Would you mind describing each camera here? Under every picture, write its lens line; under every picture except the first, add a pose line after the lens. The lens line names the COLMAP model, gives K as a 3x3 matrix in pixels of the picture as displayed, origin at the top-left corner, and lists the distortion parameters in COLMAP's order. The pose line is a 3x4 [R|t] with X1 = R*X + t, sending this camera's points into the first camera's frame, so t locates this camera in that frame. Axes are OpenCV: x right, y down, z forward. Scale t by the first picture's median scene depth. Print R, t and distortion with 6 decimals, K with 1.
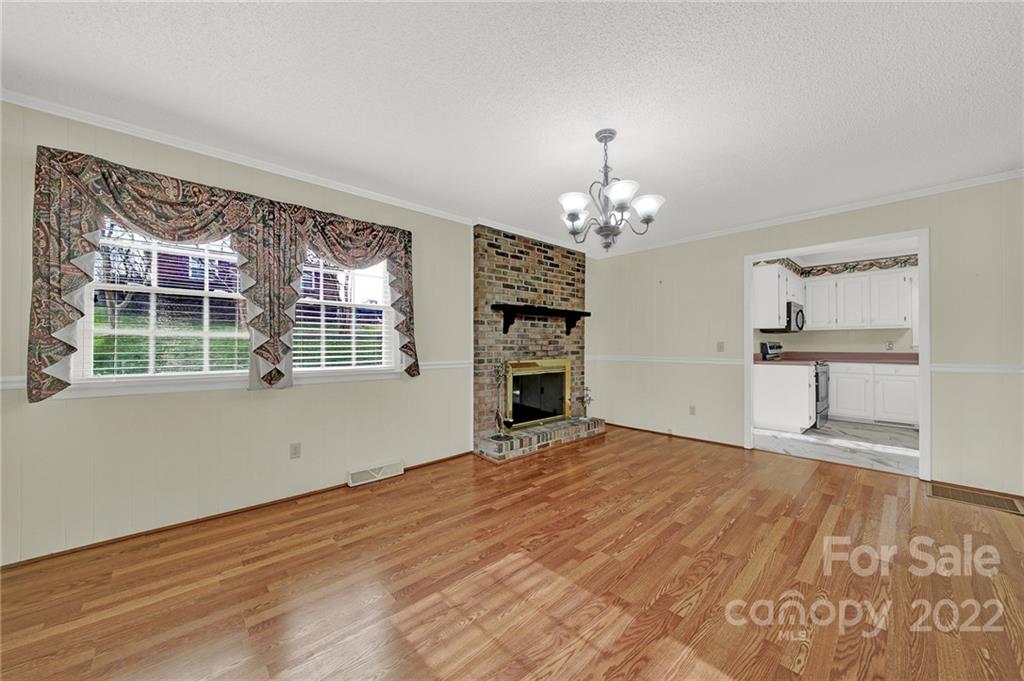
lens RADIAL K [[364.7, 0, 506.8], [0, 364.7, 343.5], [0, 0, 1]] dist [-0.000857, -0.000092]
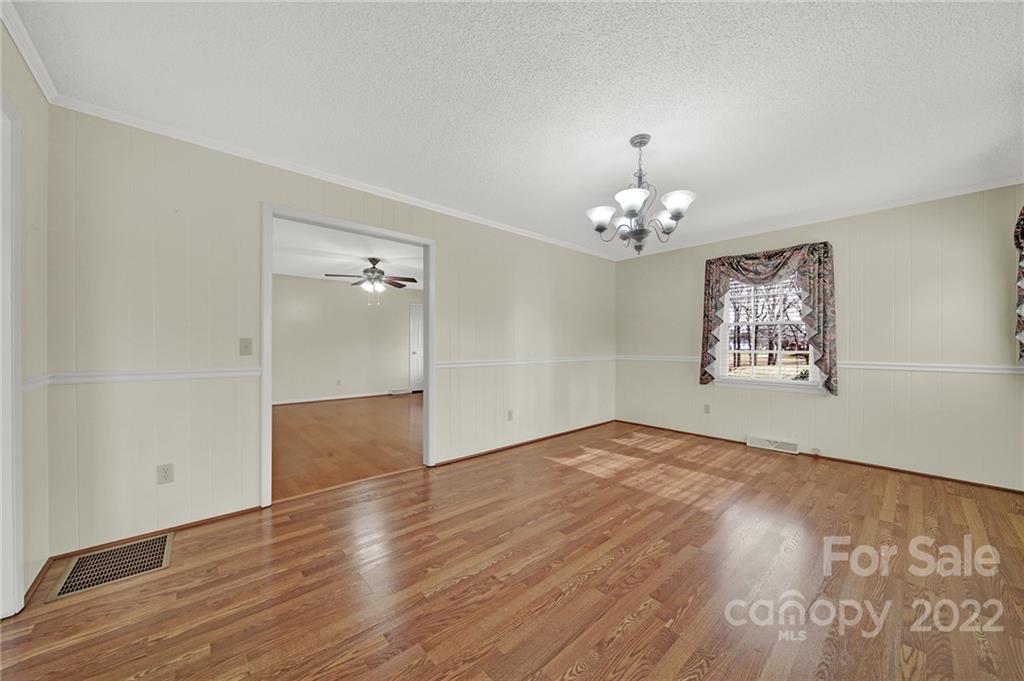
lens RADIAL K [[365.8, 0, 514.3], [0, 365.8, 344.6], [0, 0, 1]] dist [0.000186, -0.000087]
pose [[-0.999996, -0.002481, 0.001362, 0.345268], [-0.002489, 0.999982, -0.005383, 0.008372], [-0.001349, -0.005386, -0.999985, 1.120610]]
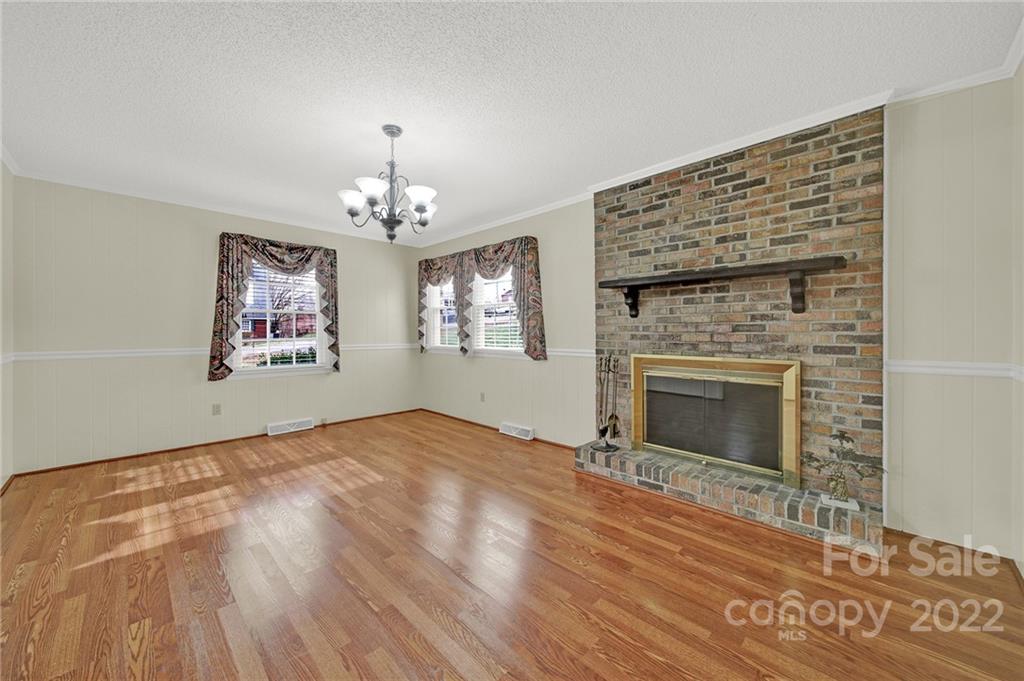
lens RADIAL K [[372.4, 0, 514.2], [0, 372.4, 337.5], [0, 0, 1]] dist [-0.001140, -0.000277]
pose [[0.068045, 0.012570, -0.997603, 0.746376], [0.002795, 0.999914, 0.012790, 0.003565], [0.997678, -0.003659, 0.068004, 0.700516]]
